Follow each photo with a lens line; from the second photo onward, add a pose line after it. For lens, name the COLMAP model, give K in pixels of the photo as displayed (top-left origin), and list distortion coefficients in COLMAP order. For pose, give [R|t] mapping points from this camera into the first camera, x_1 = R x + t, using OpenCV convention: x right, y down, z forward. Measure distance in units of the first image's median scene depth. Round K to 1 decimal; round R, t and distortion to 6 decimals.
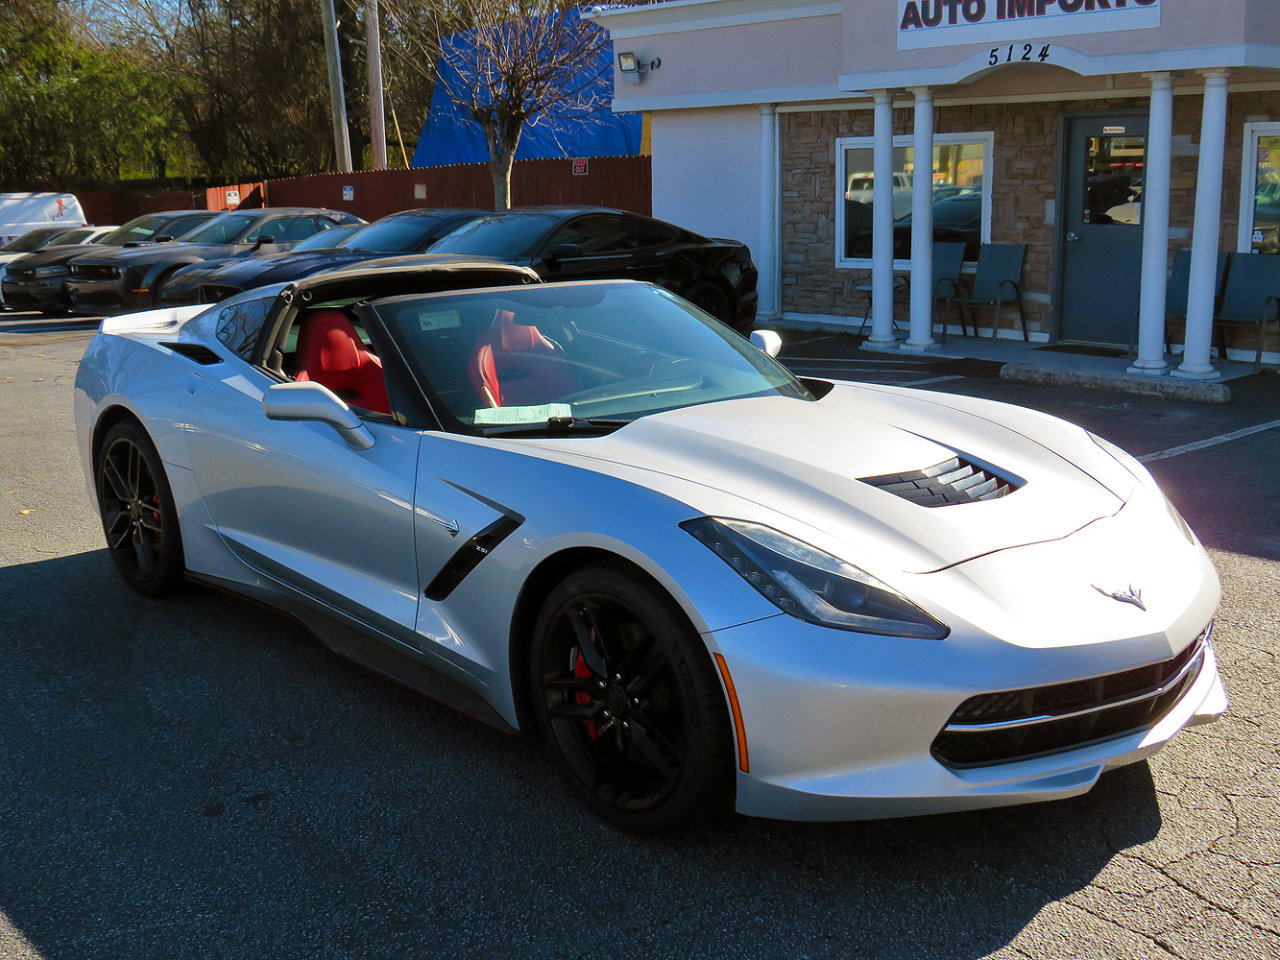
lens RADIAL K [[1387.2, 0, 641.5], [0, 1387.2, 481.5], [0, 0, 1]] dist [-0.049595, 0.010549]
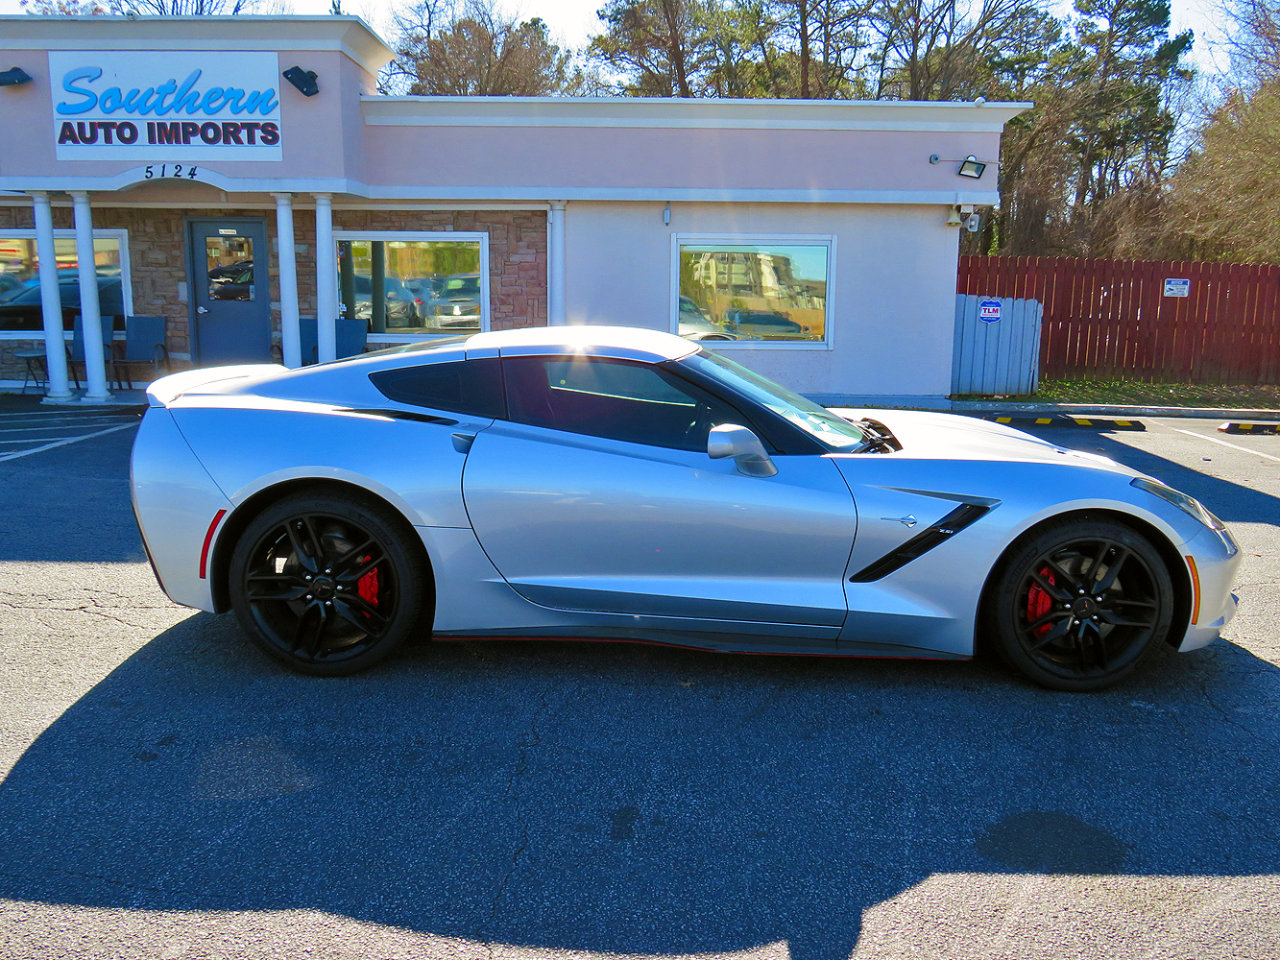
lens RADIAL K [[1061.8, 0, 599.4], [0, 1061.8, 474.6], [0, 0, 1]] dist [-0.016352, -0.011141]
pose [[0.695100, -0.111748, 0.710175, -0.167134], [0.132063, 0.990883, 0.026658, 0.005138], [-0.706679, 0.075258, 0.703520, 0.011083]]
